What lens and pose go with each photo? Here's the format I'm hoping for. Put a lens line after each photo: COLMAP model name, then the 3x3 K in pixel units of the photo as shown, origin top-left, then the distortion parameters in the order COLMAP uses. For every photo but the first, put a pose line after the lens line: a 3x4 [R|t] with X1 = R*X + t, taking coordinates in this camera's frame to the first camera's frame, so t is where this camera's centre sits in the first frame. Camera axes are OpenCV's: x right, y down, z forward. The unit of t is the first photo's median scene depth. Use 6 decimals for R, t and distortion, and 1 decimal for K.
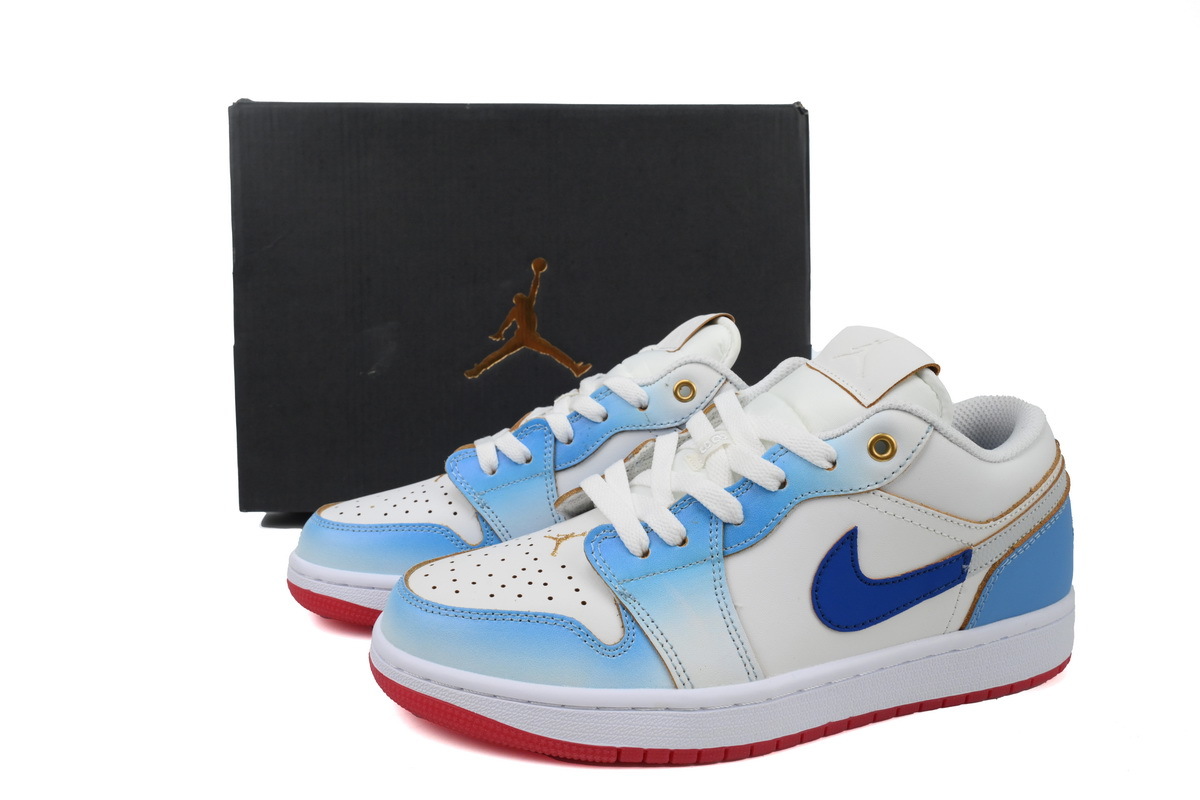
lens RADIAL K [[958.8, 0, 591.1], [0, 958.8, 395.9], [0, 0, 1]] dist [-0.004052, -0.001019]
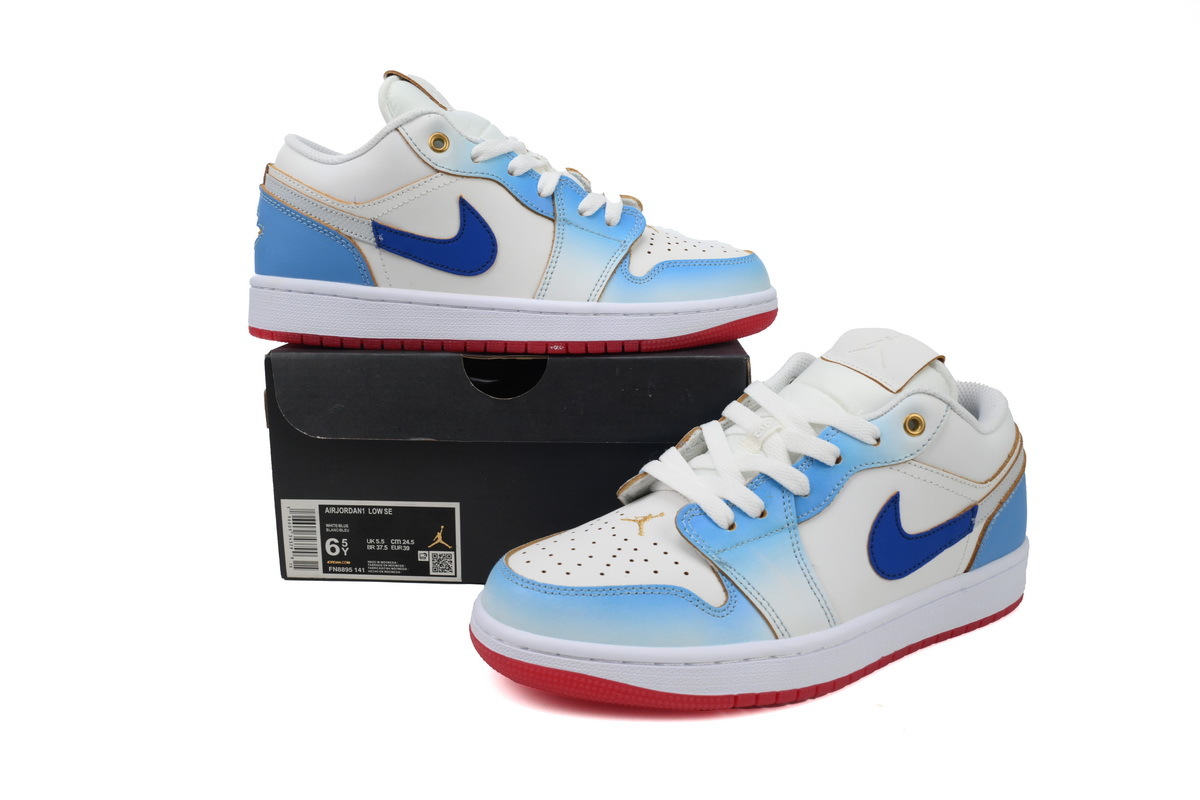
lens RADIAL K [[958.8, 0, 600.0], [0, 958.8, 398.4], [0, 0, 1]] dist [-0.004052, -0.001019]
pose [[0.964205, -0.030980, 0.263340, -0.392240], [0.032148, 0.999483, -0.000124, 0.007730], [-0.263201, 0.008585, 0.964703, -0.060272]]
